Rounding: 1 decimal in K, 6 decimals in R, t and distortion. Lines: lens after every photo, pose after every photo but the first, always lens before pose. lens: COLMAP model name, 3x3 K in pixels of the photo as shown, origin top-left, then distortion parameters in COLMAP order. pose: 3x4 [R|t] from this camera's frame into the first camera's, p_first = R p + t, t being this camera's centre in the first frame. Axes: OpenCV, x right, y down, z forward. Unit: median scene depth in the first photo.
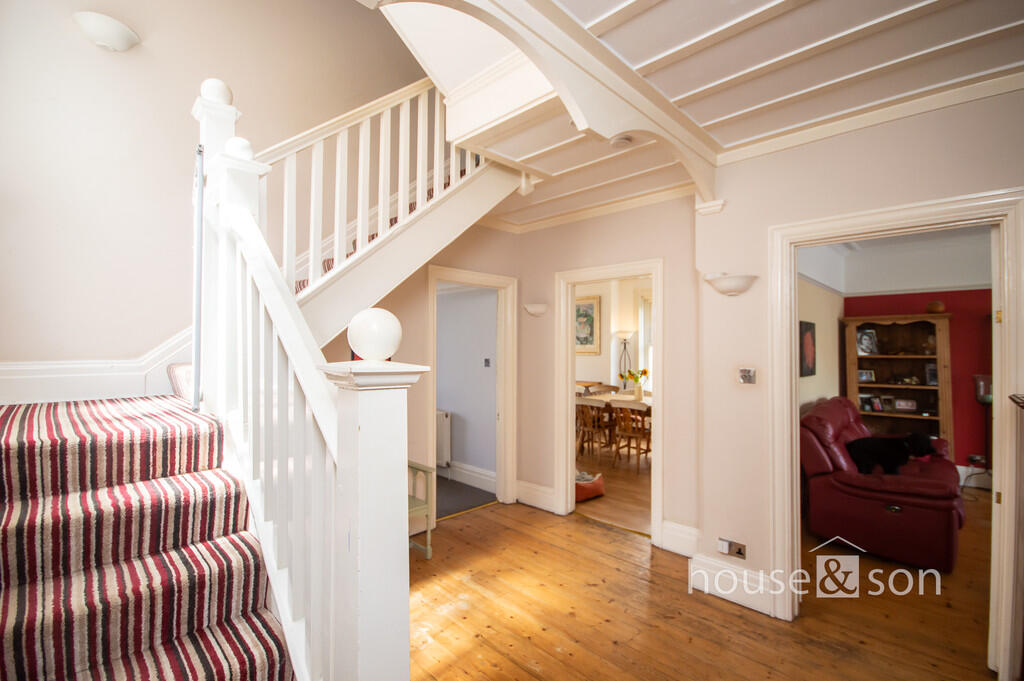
lens RADIAL K [[458.1, 0, 511.5], [0, 458.1, 341.3], [0, 0, 1]] dist [-0.010680, -0.000326]
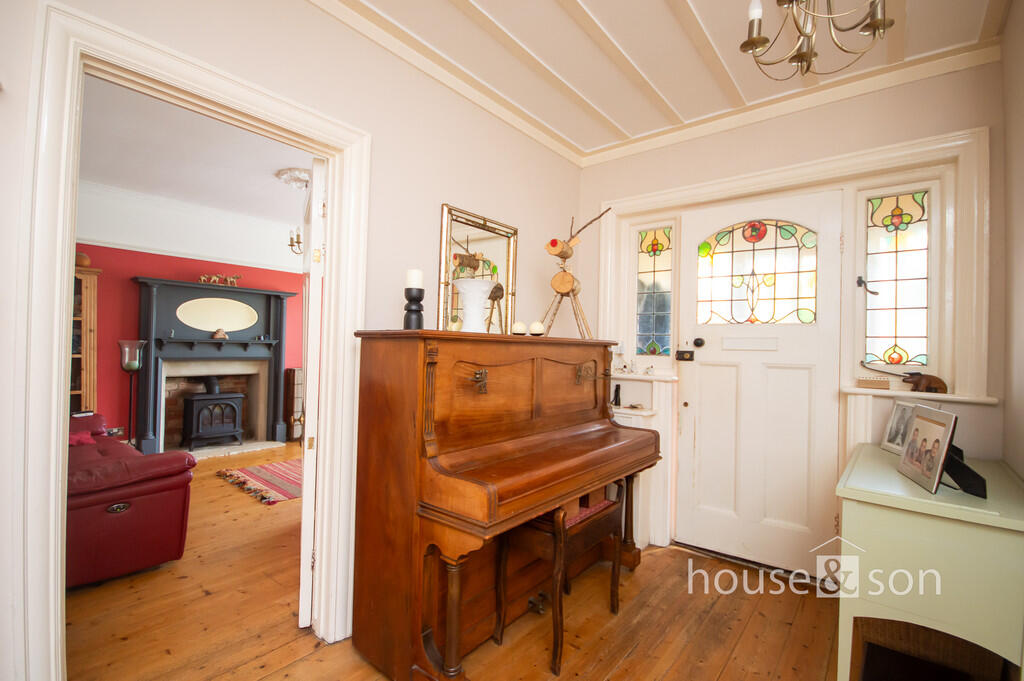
lens RADIAL K [[458.1, 0, 513.8], [0, 458.1, 339.7], [0, 0, 1]] dist [-0.010680, -0.000326]
pose [[-0.104753, 0.000837, 0.994498, 0.010545], [-0.037580, 0.999282, -0.004799, 0.042521], [-0.993788, -0.037876, -0.104647, 0.264319]]
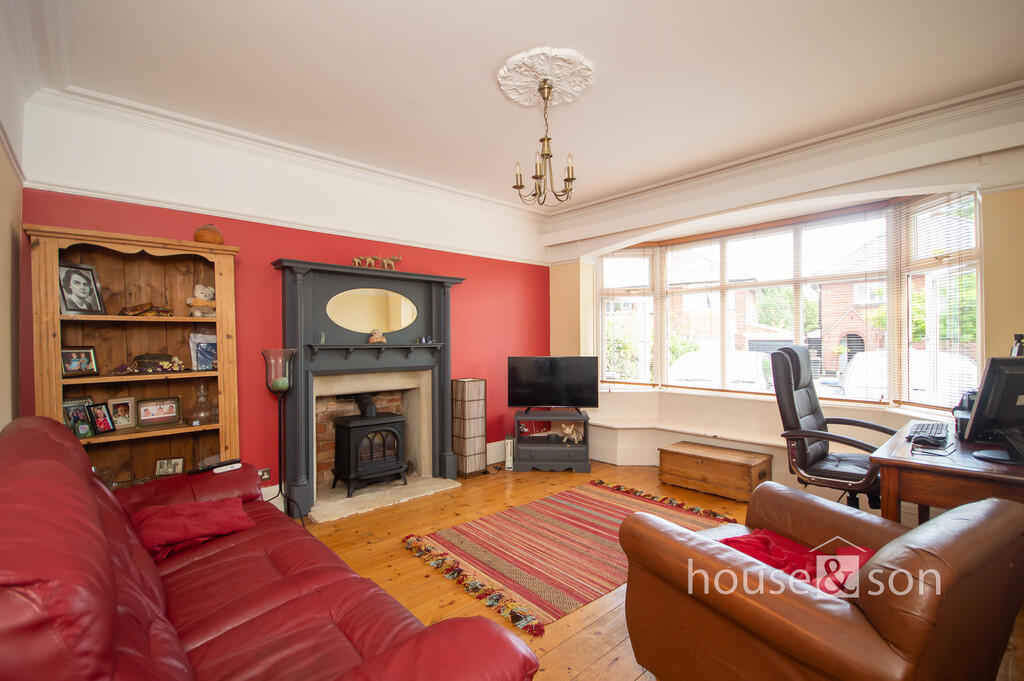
lens RADIAL K [[458.1, 0, 509.0], [0, 458.1, 342.3], [0, 0, 1]] dist [-0.010680, -0.000326]
pose [[0.052074, -0.009997, 0.998593, 0.348390], [-0.006702, 0.999924, 0.010360, 0.050156], [-0.998621, -0.007232, 0.052003, 0.551944]]
